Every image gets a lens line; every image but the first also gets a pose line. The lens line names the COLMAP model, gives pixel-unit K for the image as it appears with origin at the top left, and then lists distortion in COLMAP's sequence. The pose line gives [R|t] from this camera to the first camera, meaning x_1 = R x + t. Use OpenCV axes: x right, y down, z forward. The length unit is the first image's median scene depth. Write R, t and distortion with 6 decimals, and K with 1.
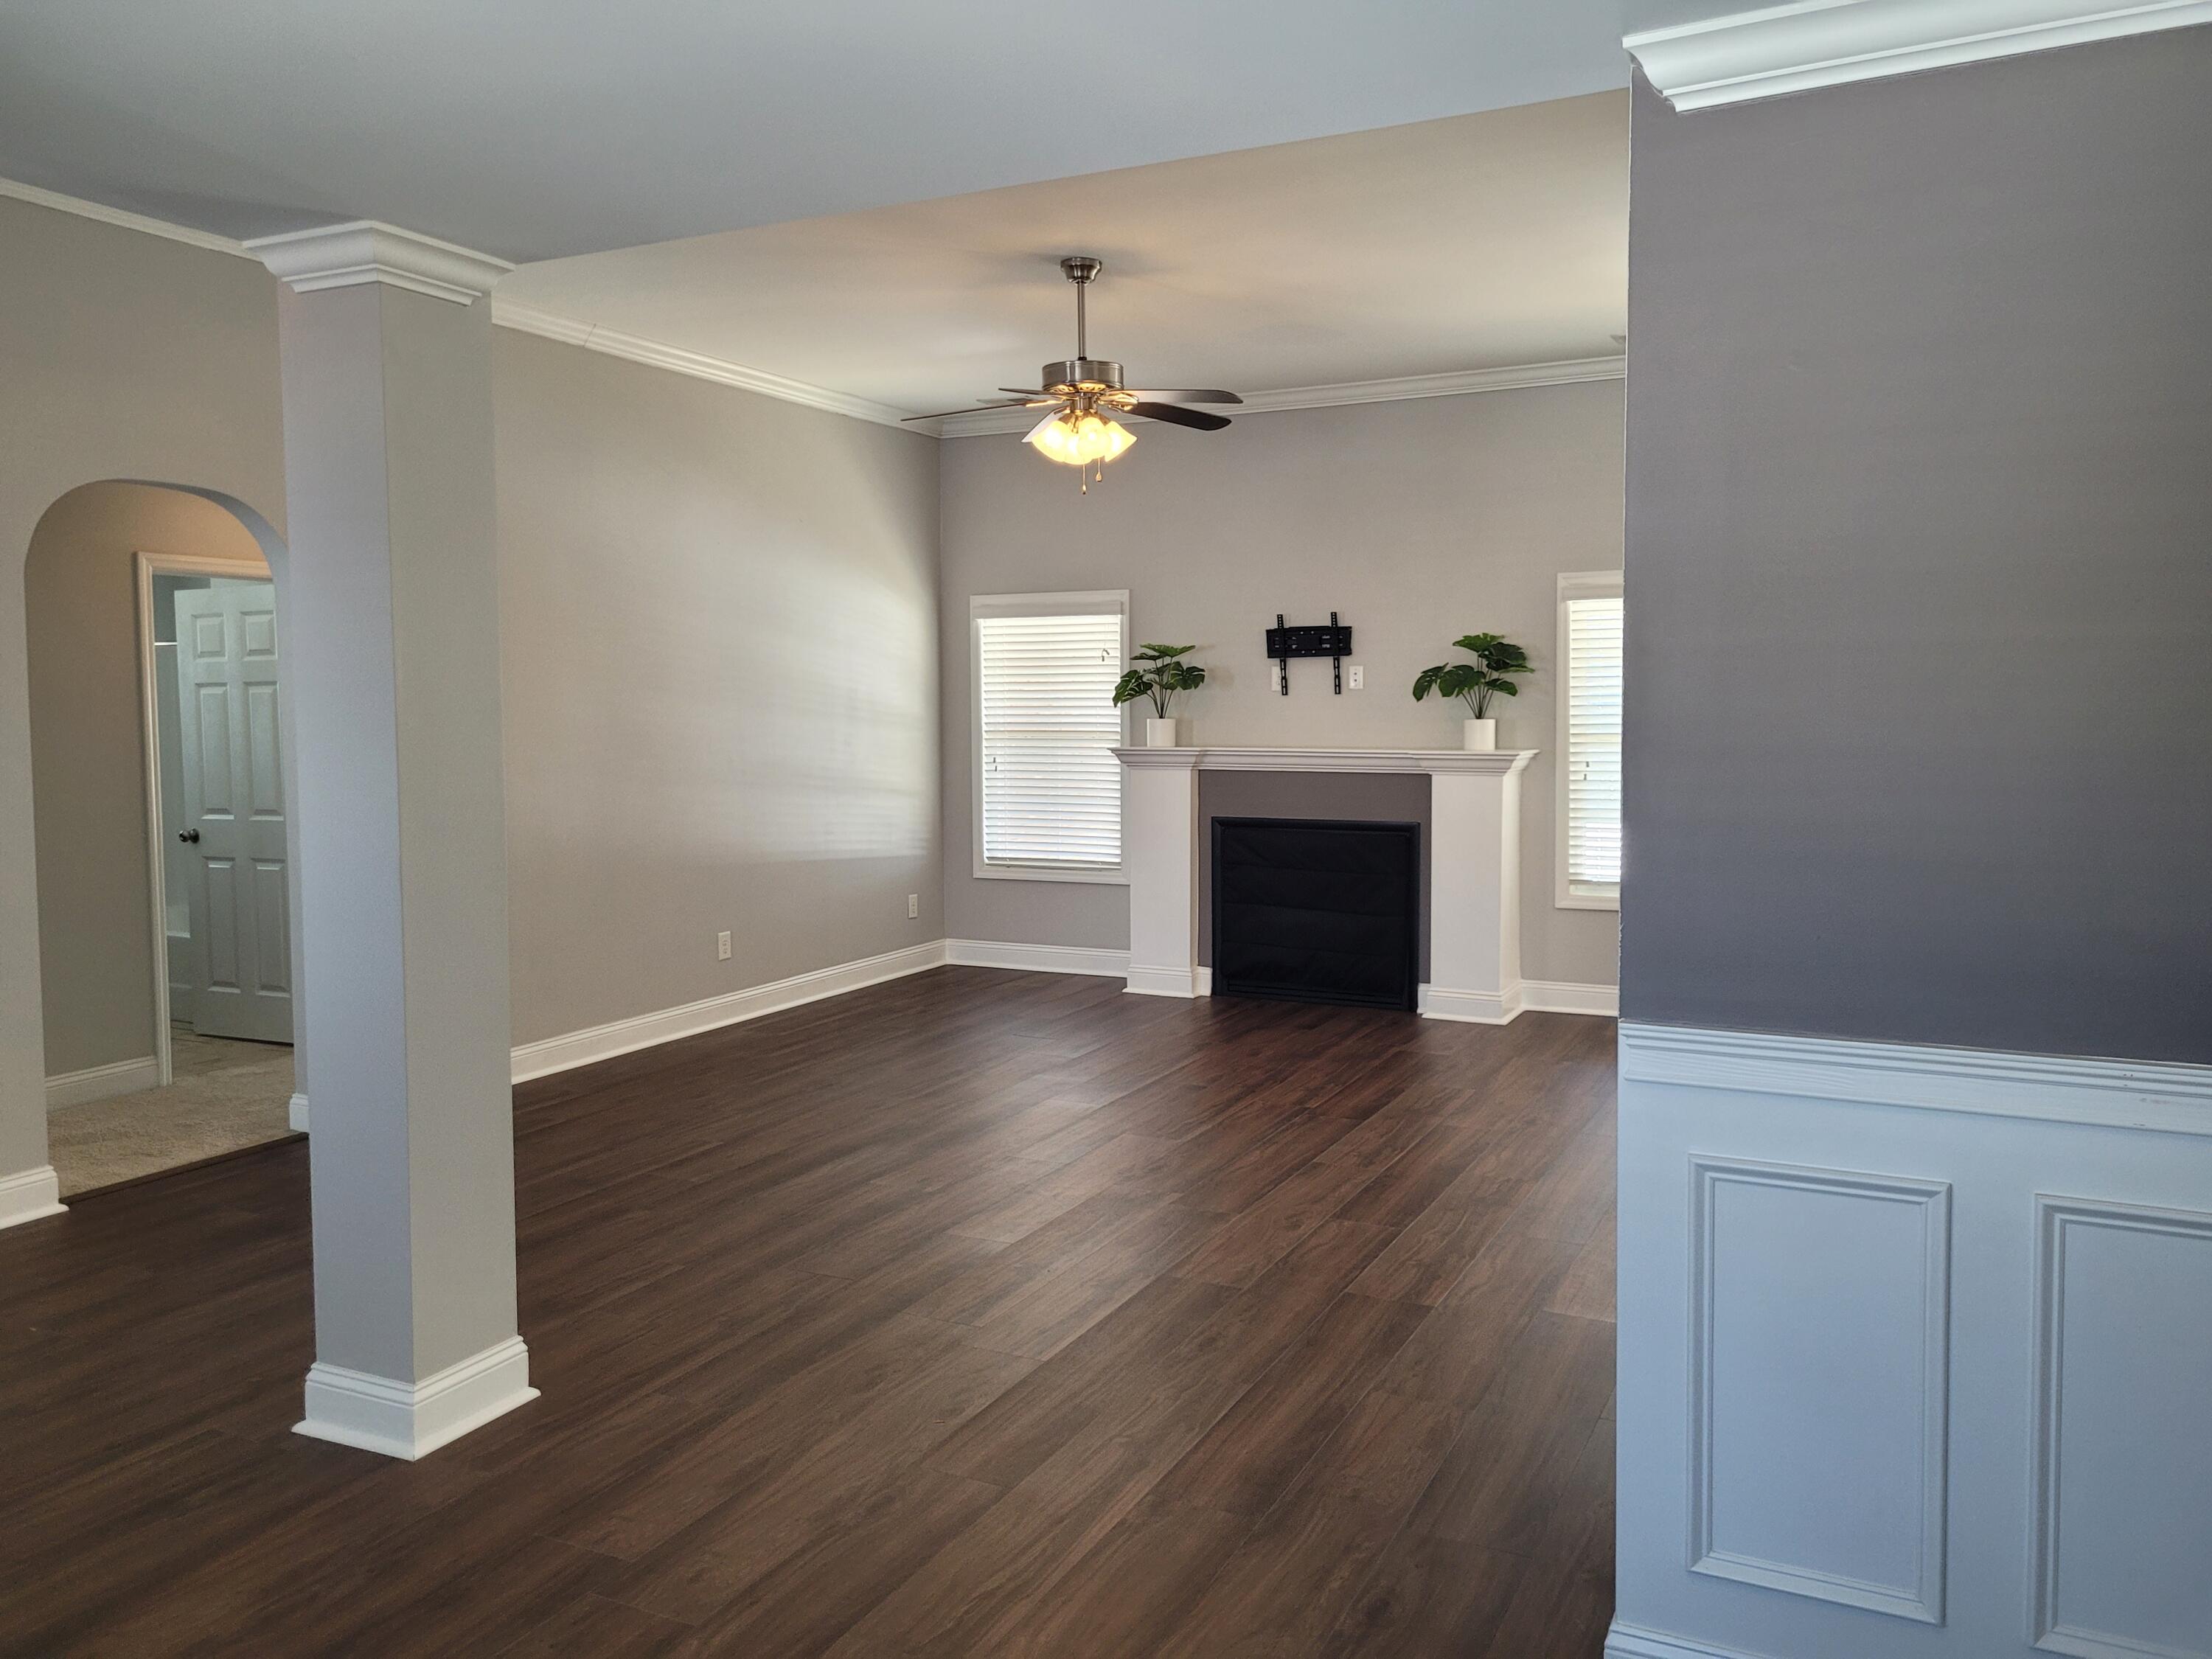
lens RADIAL K [[1671.0, 0, 1083.6], [0, 1671.0, 777.6], [0, 0, 1]] dist [0.049882, -0.030366]
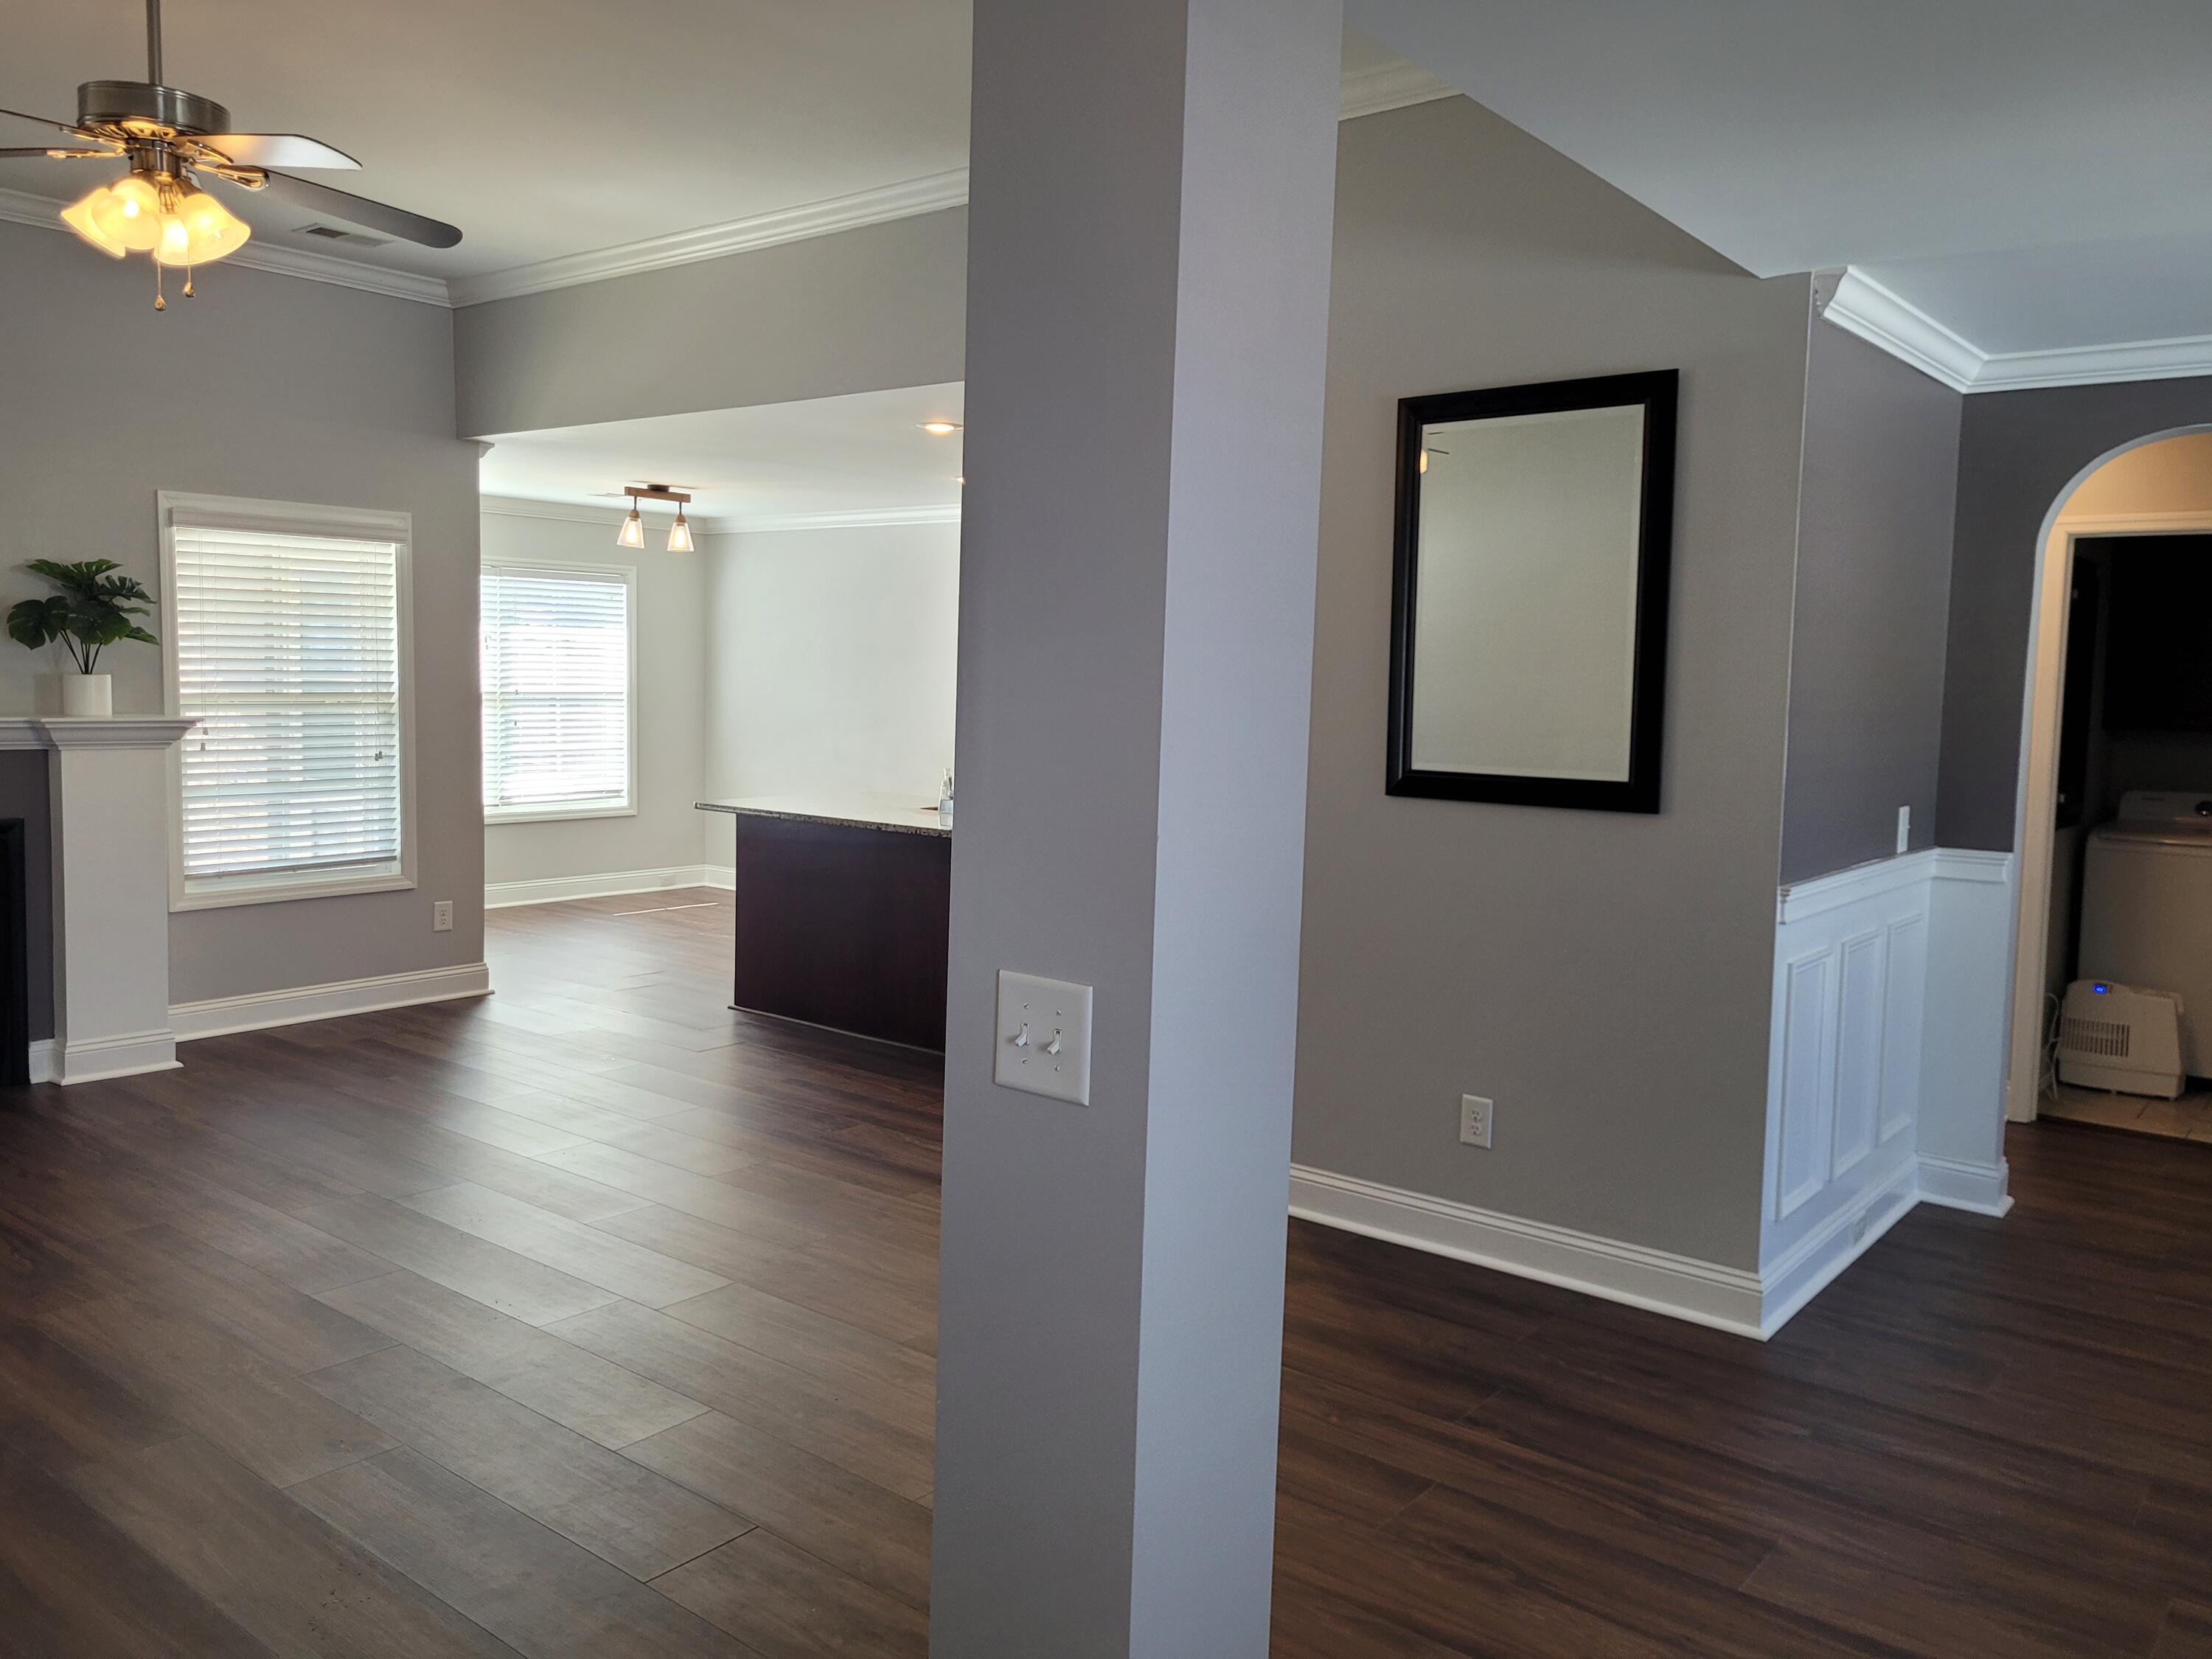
lens RADIAL K [[1671.0, 0, 1113.0], [0, 1671.0, 801.2], [0, 0, 1]] dist [0.049882, -0.030366]
pose [[0.204764, -0.066715, 0.976535, -0.842417], [0.023640, 0.997720, 0.063206, -0.031658], [-0.978526, 0.010143, 0.205874, 0.817233]]
